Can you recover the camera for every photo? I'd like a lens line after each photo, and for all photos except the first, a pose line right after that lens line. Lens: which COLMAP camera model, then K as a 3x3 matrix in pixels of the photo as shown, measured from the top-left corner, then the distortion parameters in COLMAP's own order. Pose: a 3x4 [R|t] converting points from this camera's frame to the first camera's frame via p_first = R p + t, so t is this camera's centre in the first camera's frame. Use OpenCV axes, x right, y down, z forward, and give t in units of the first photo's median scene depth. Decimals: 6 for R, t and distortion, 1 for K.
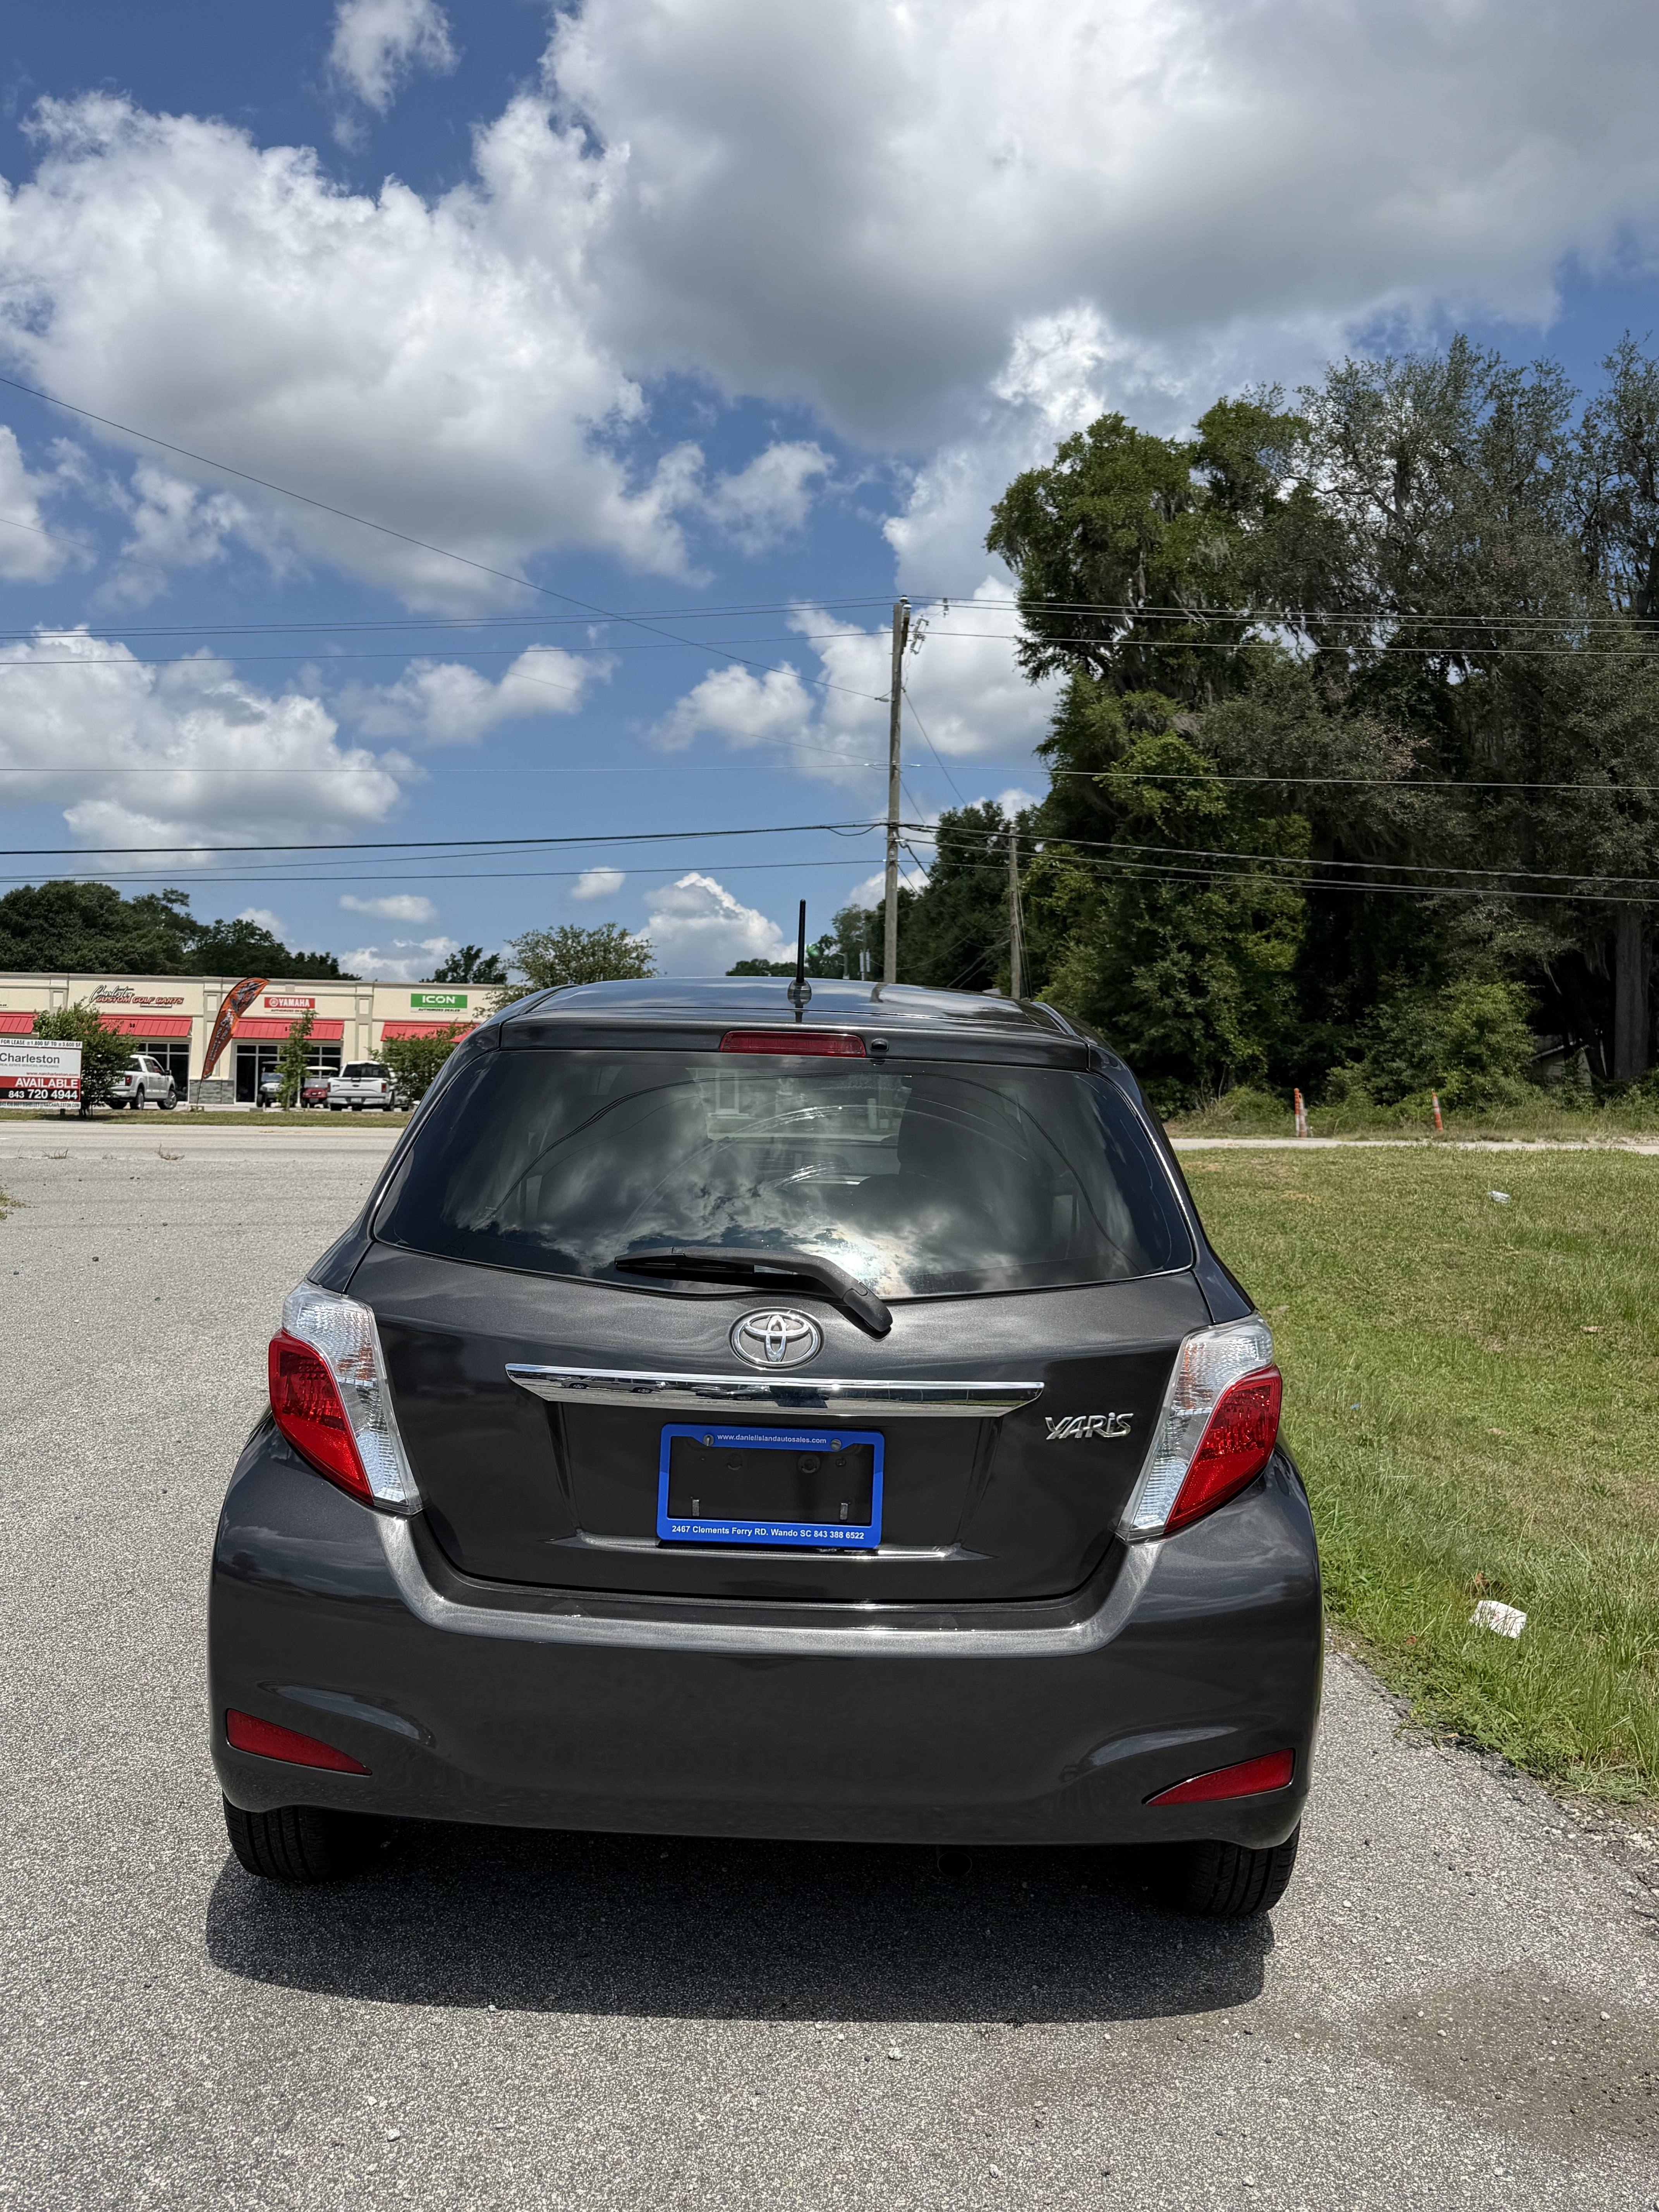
lens RADIAL K [[1851.3, 0, 829.5], [0, 1851.3, 1106.0], [0, 0, 1]] dist [0.098734, -0.199816]
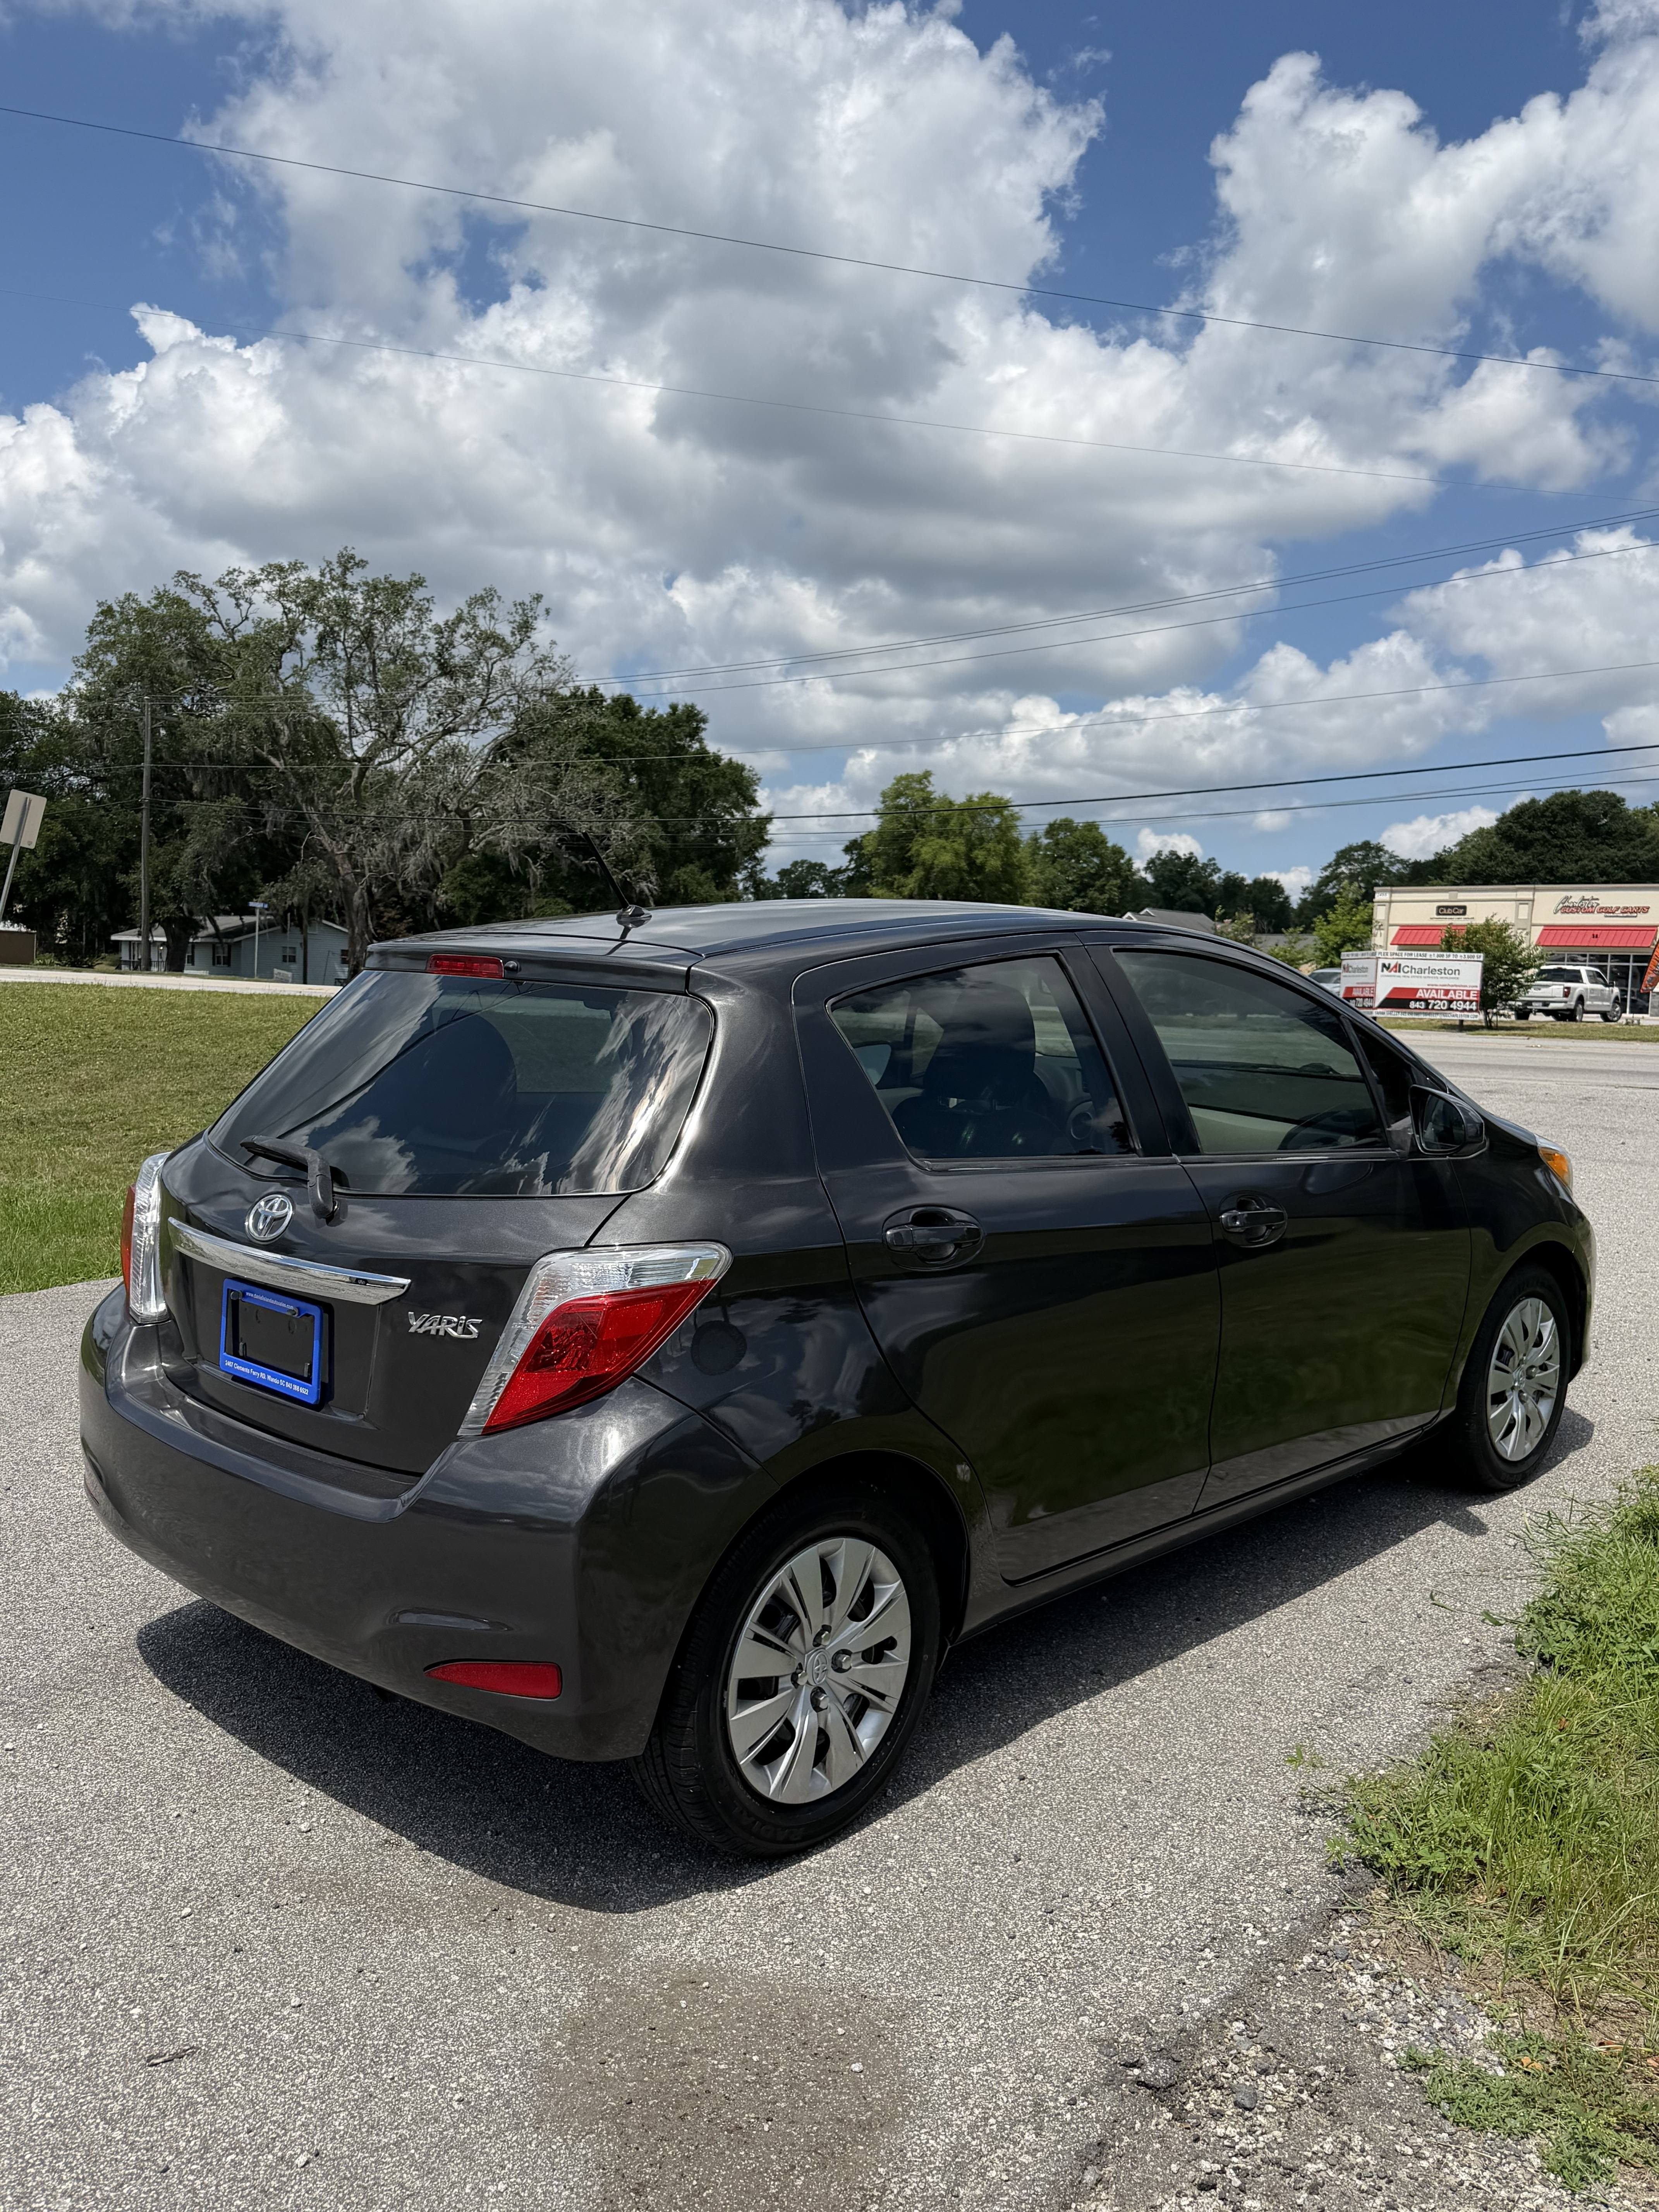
lens RADIAL K [[1851.3, 0, 829.5], [0, 1851.3, 1106.0], [0, 0, 1]] dist [0.098734, -0.199816]
pose [[0.721083, 0.051428, -0.690937, 0.059120], [-0.018575, 0.998318, 0.054922, -0.001033], [0.692599, -0.026769, 0.720826, 0.021612]]
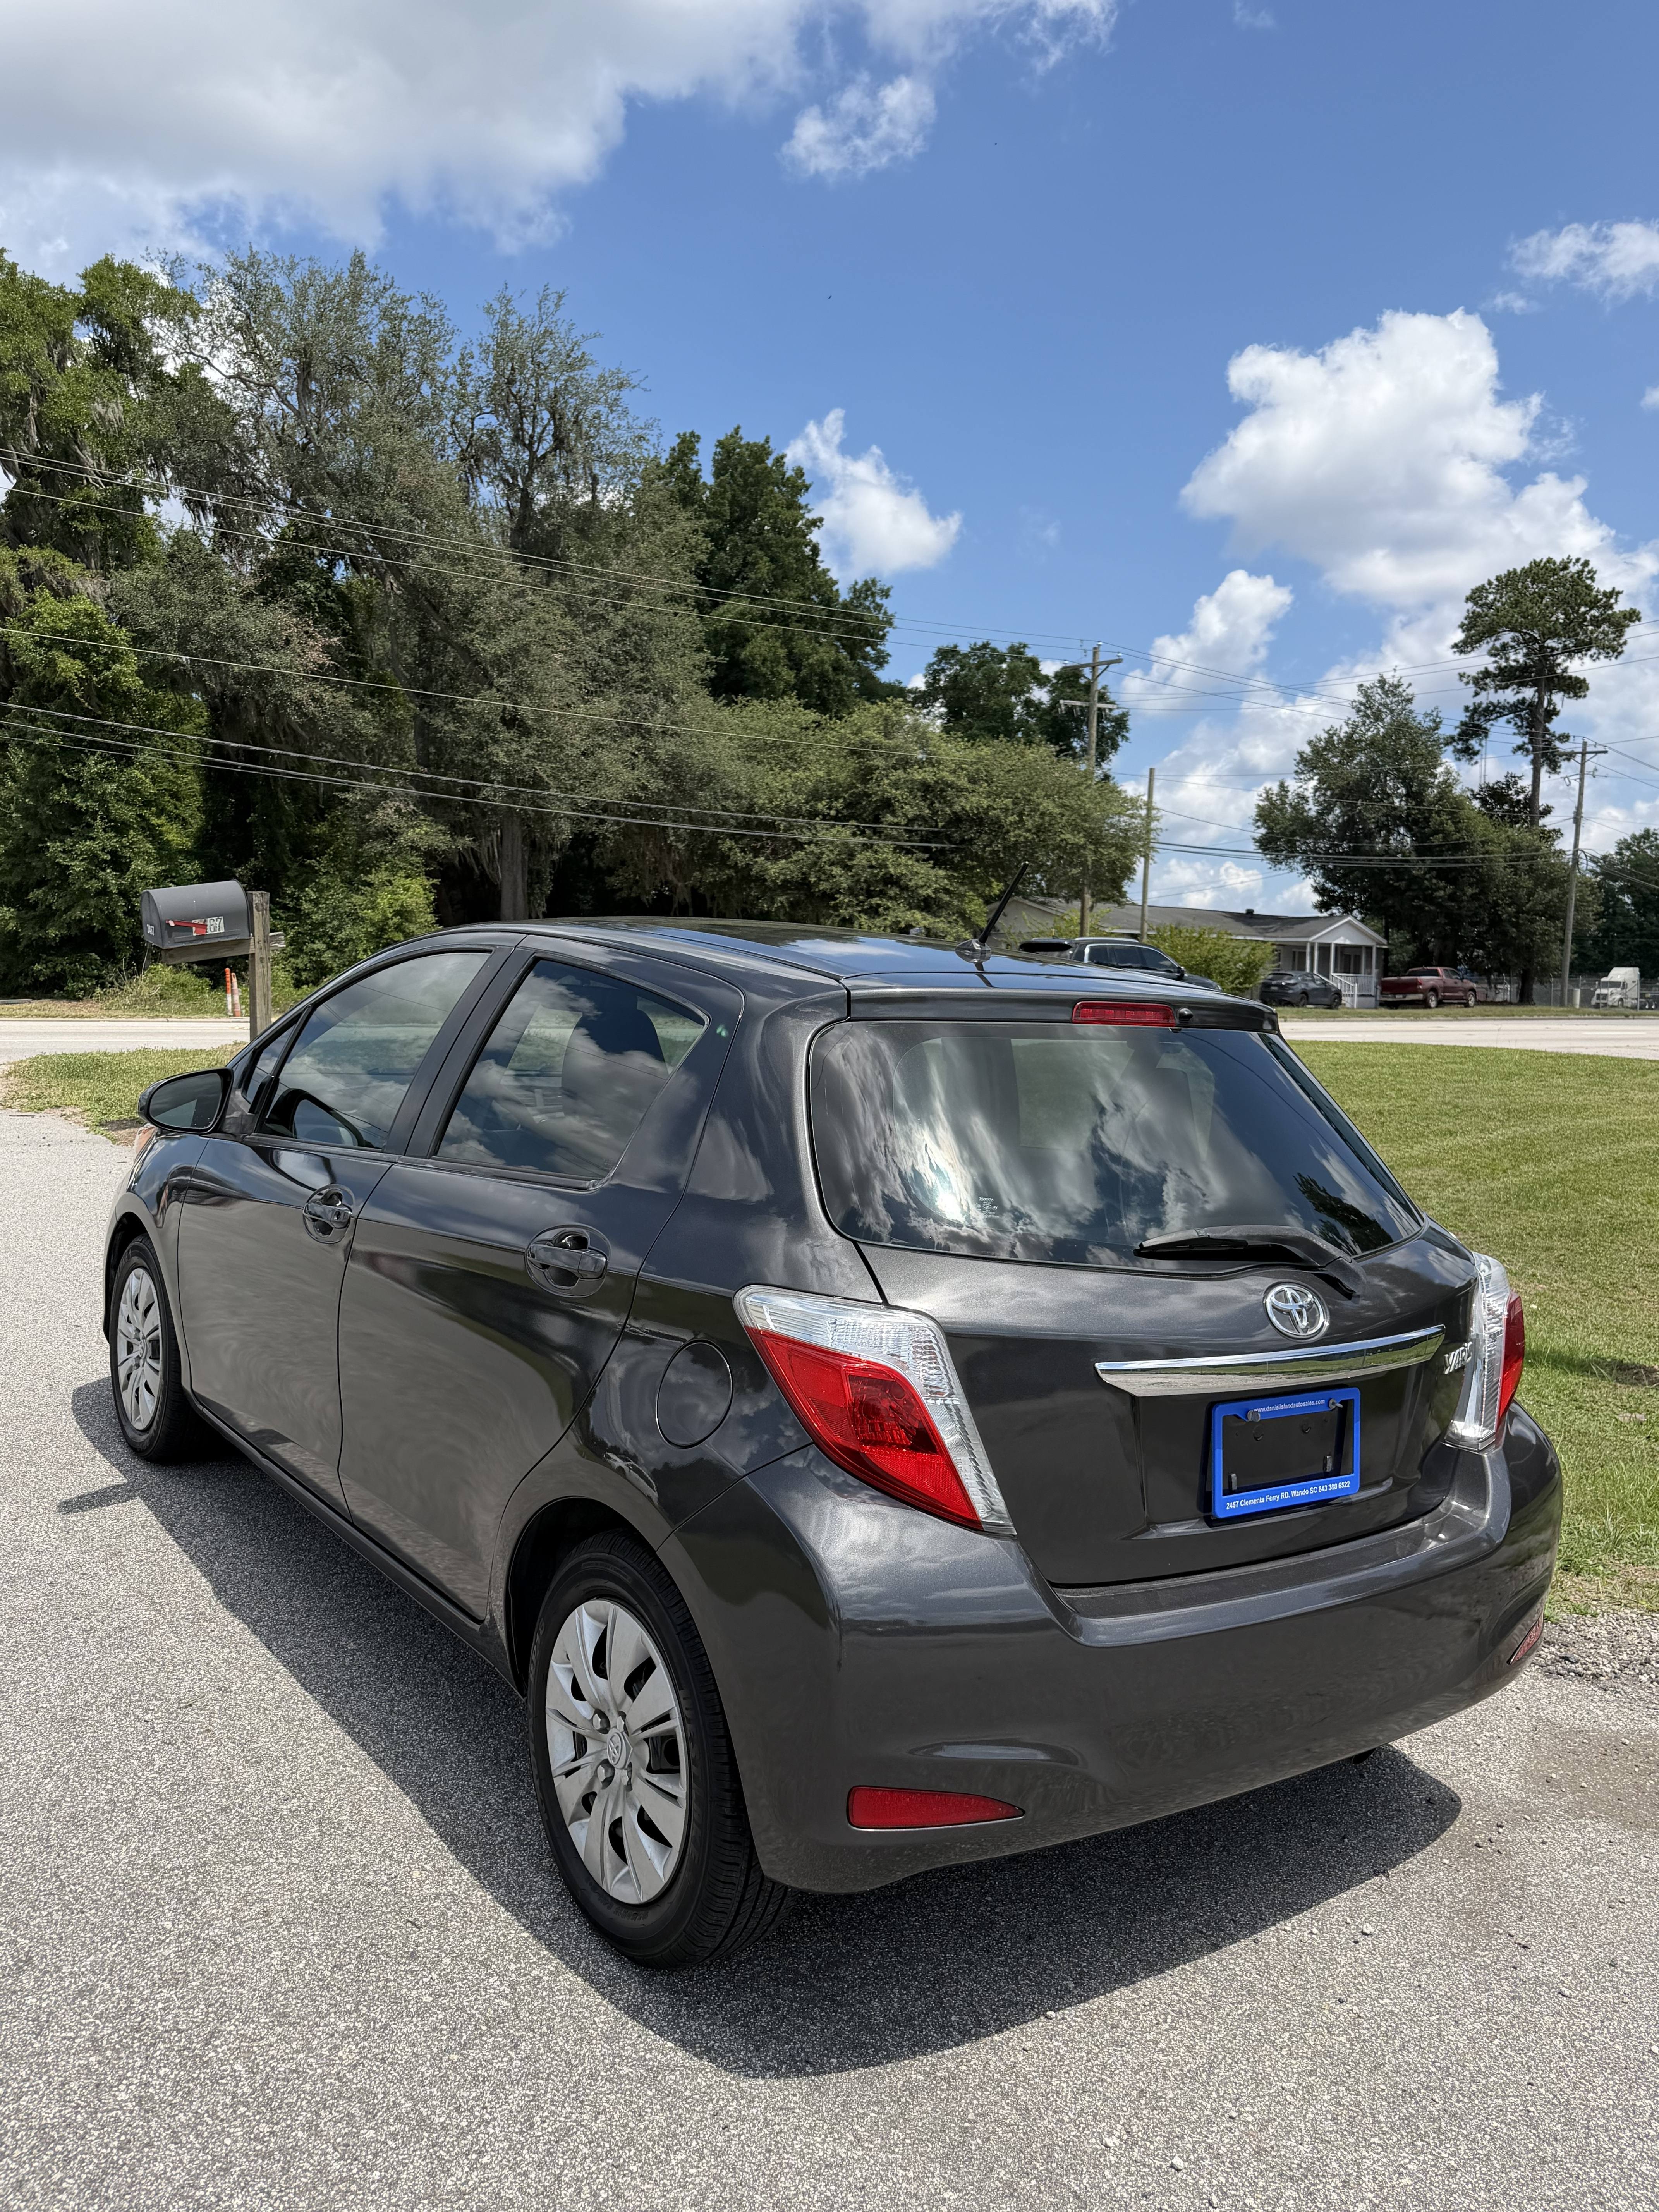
lens RADIAL K [[1753.7, 0, 829.5], [0, 1753.7, 1106.0], [0, 0, 1]] dist [0.030069, -0.058048]
pose [[0.810794, -0.033544, 0.584370, -0.045653], [-0.008043, 0.997624, 0.068425, -0.003070], [-0.585277, -0.060179, 0.808597, 0.020278]]
